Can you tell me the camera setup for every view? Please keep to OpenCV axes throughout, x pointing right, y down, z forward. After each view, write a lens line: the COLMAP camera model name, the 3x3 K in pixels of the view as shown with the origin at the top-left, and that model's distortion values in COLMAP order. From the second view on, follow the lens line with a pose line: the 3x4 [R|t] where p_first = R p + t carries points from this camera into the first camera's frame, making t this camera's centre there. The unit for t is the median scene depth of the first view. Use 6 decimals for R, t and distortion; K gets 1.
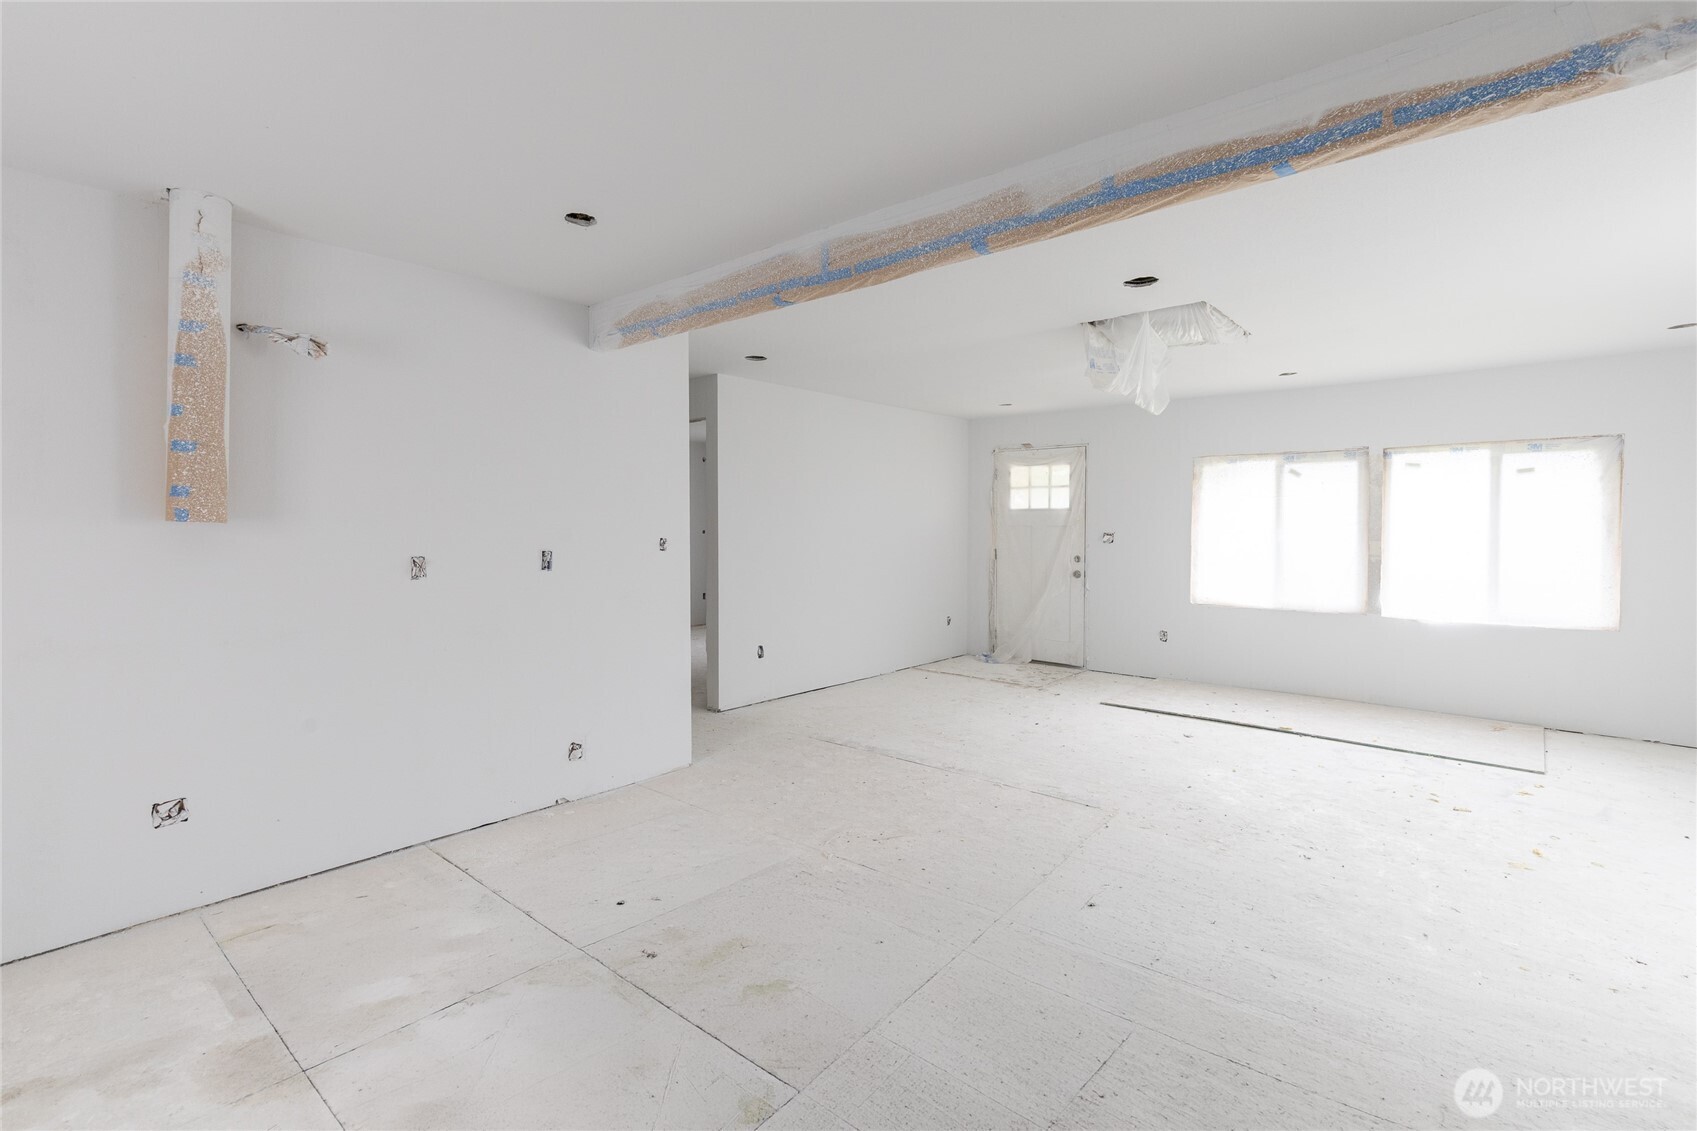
lens RADIAL K [[782.2, 0, 840.5], [0, 782.2, 550.4], [0, 0, 1]] dist [0.003319, 0.000580]
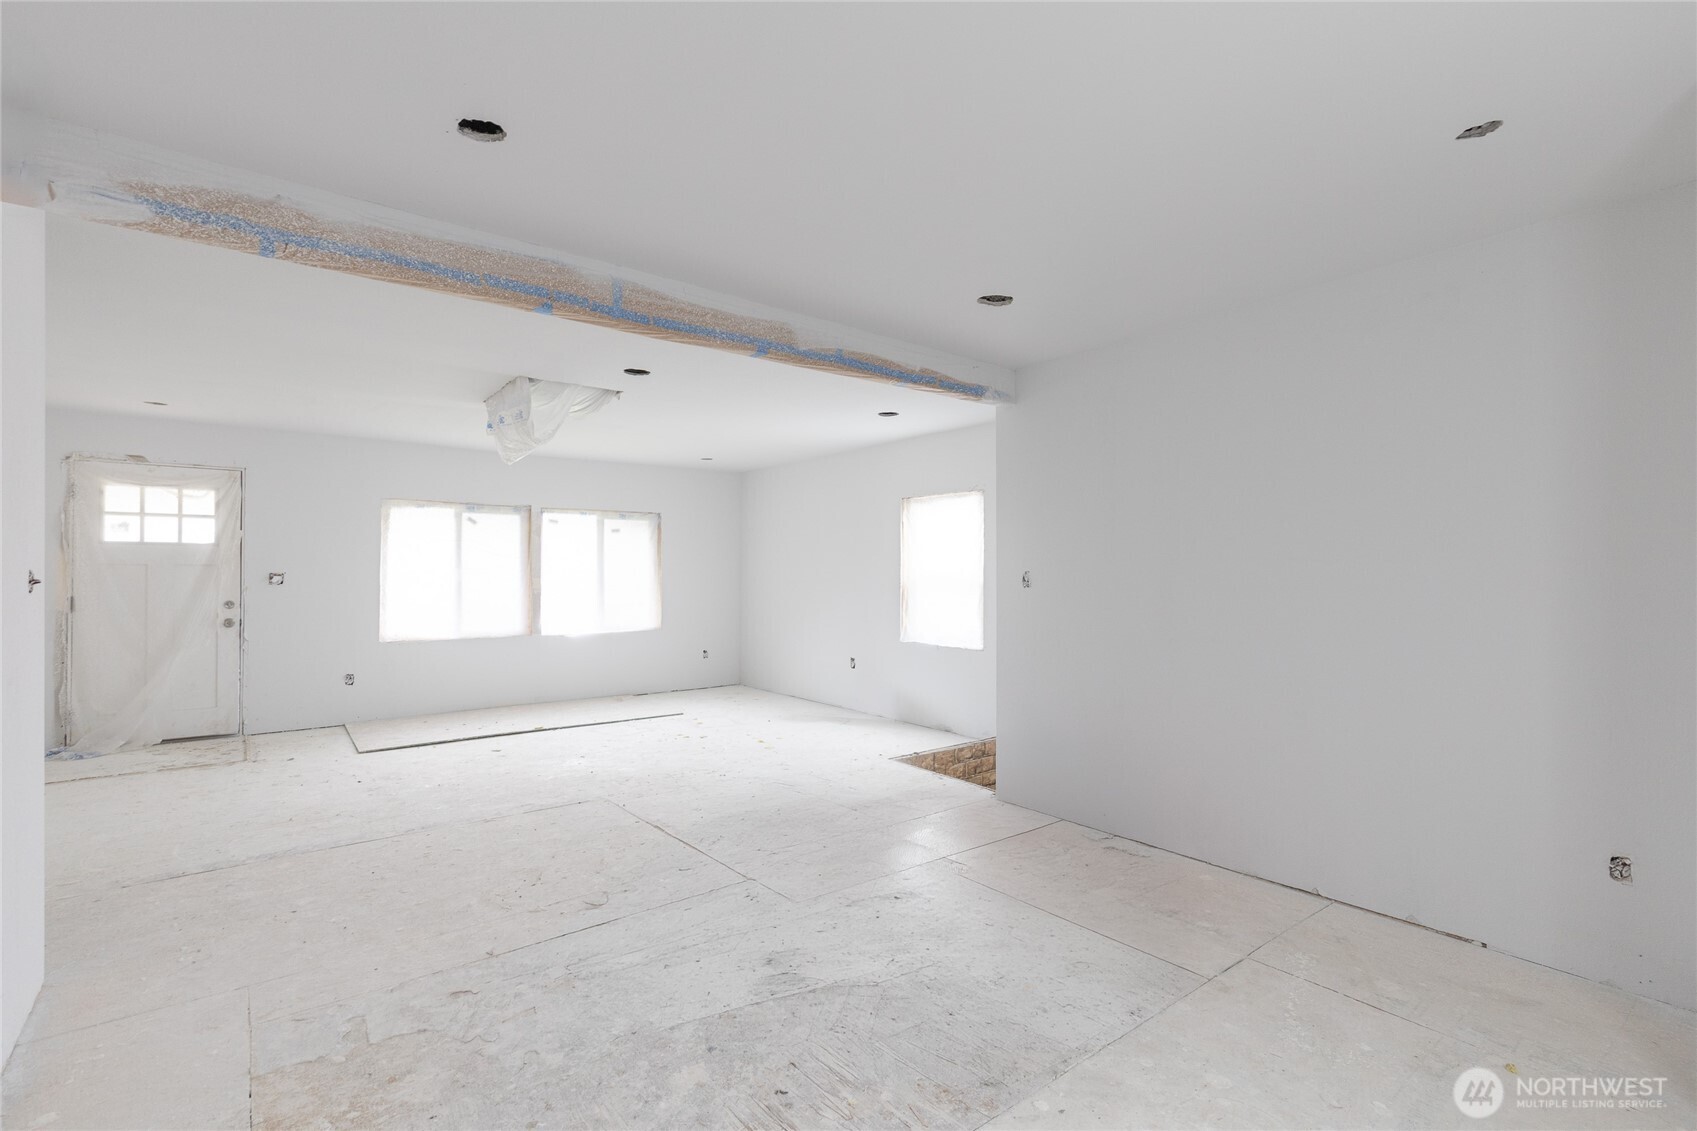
lens RADIAL K [[760.4, 0, 843.4], [0, 760.4, 570.6], [0, 0, 1]] dist [0.000816, -0.000092]
pose [[0.188144, 0.004160, 0.982133, -0.459890], [0.033048, 0.999398, -0.010564, 0.006080], [-0.981585, 0.034445, 0.187893, 0.256742]]
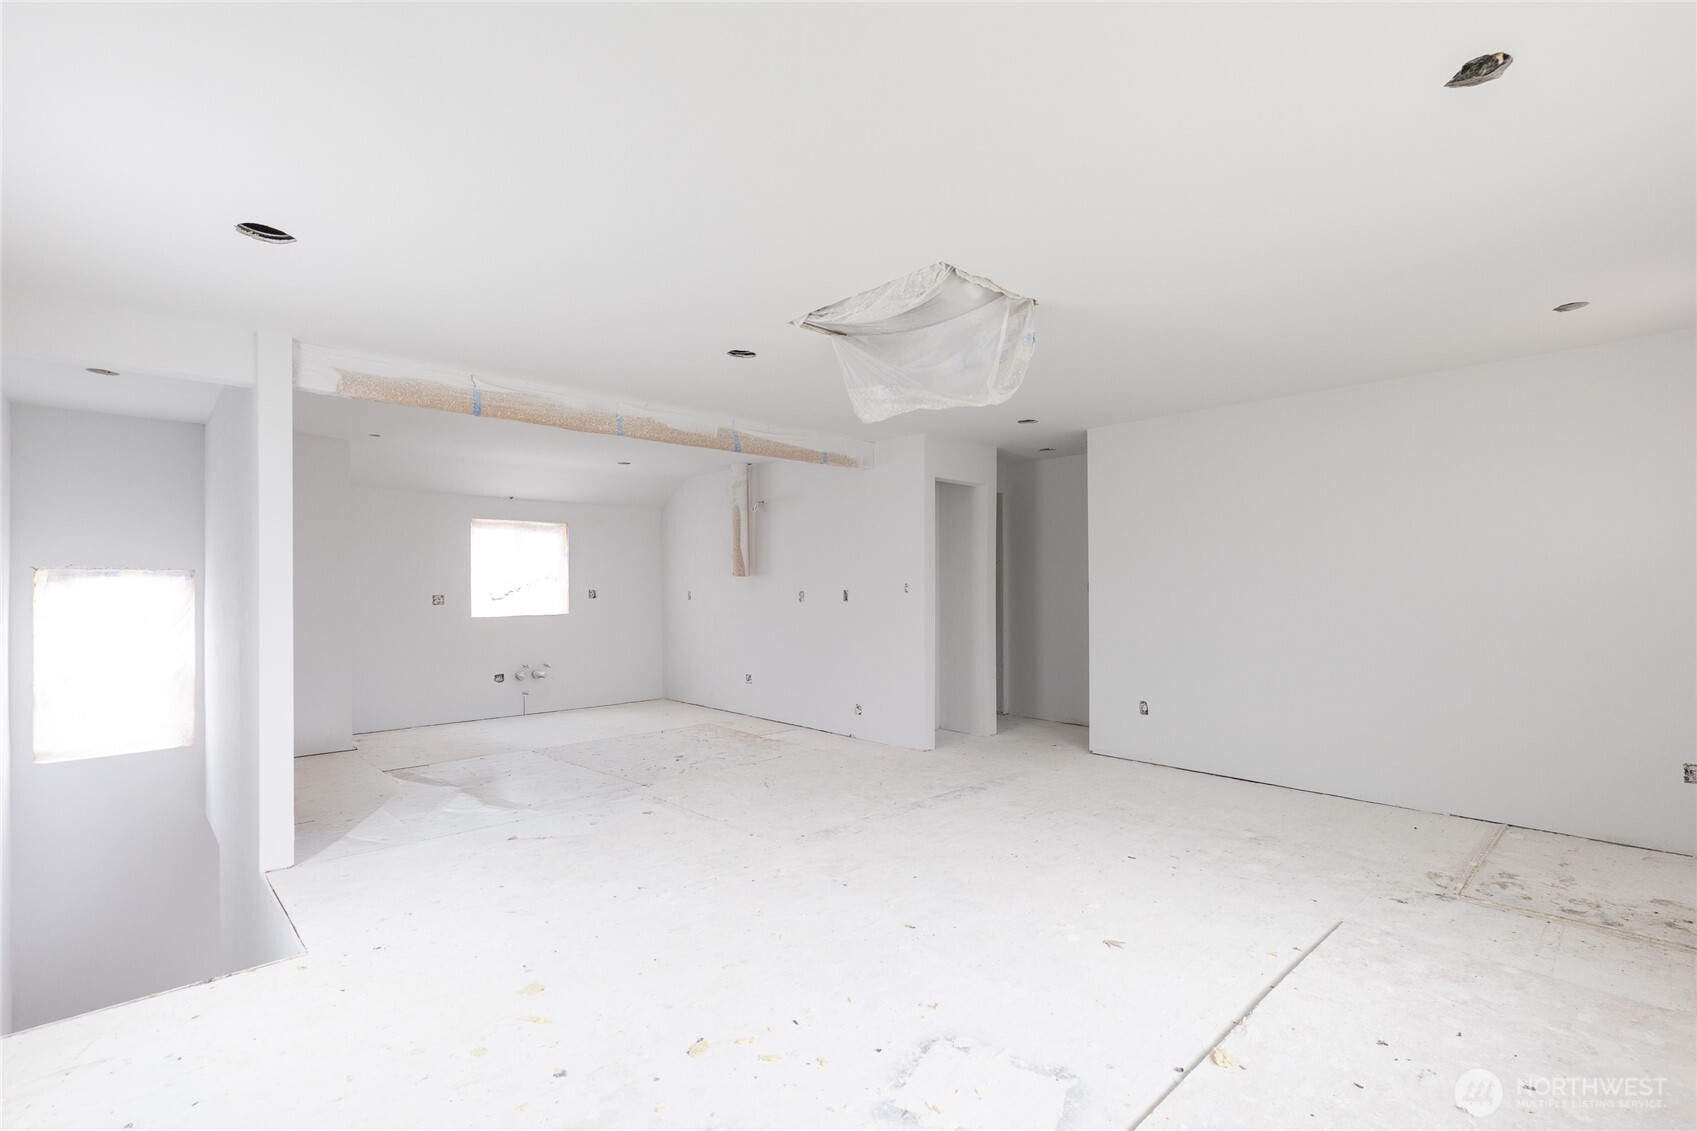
lens RADIAL K [[769.1, 0, 837.9], [0, 769.1, 587.5], [0, 0, 1]] dist [0.002479, 0.000373]
pose [[-0.108031, 0.000669, -0.994147, 0.863900], [-0.030439, 0.999529, 0.003981, -0.007647], [0.993681, 0.030691, -0.107959, 0.741621]]
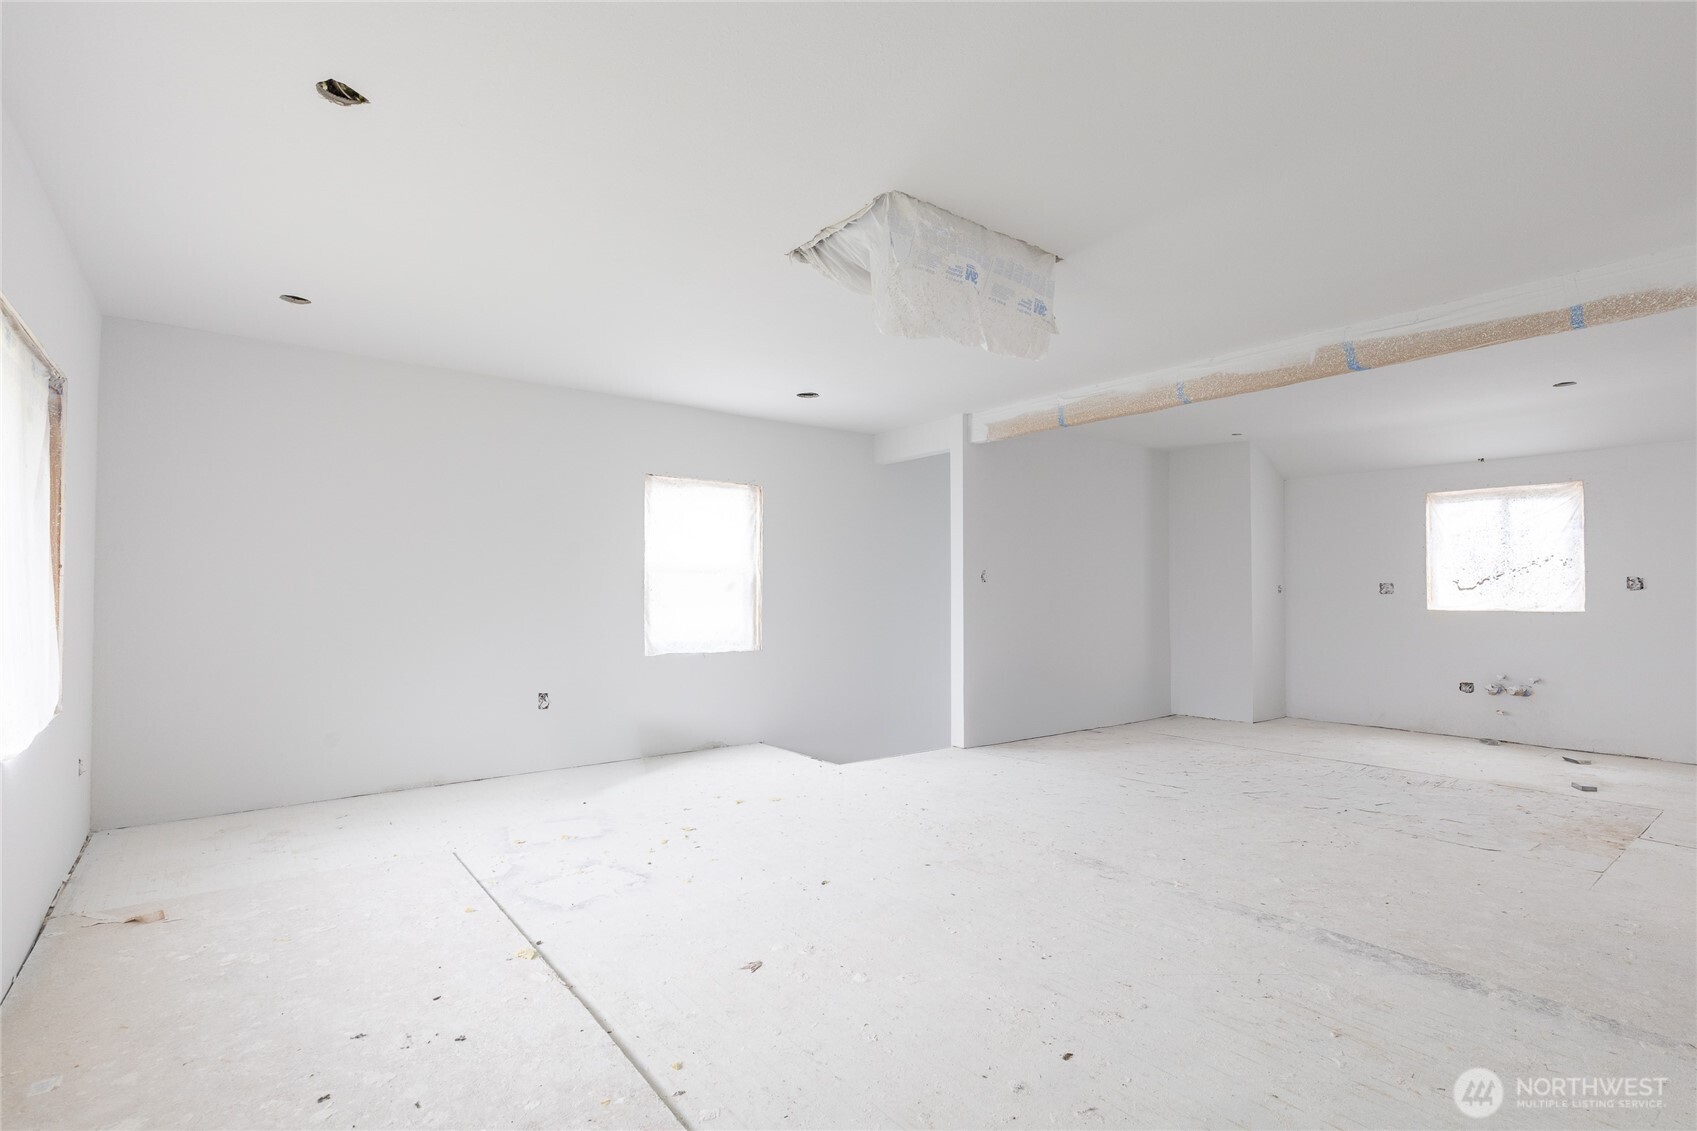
lens RADIAL K [[800.7, 0, 842.2], [0, 800.7, 587.4], [0, 0, 1]] dist [0.000701, -0.000096]
pose [[-0.980780, -0.002322, 0.195102, 0.257987], [0.003974, 0.999484, 0.031874, -0.005153], [-0.195075, 0.032037, -0.980265, 1.255198]]
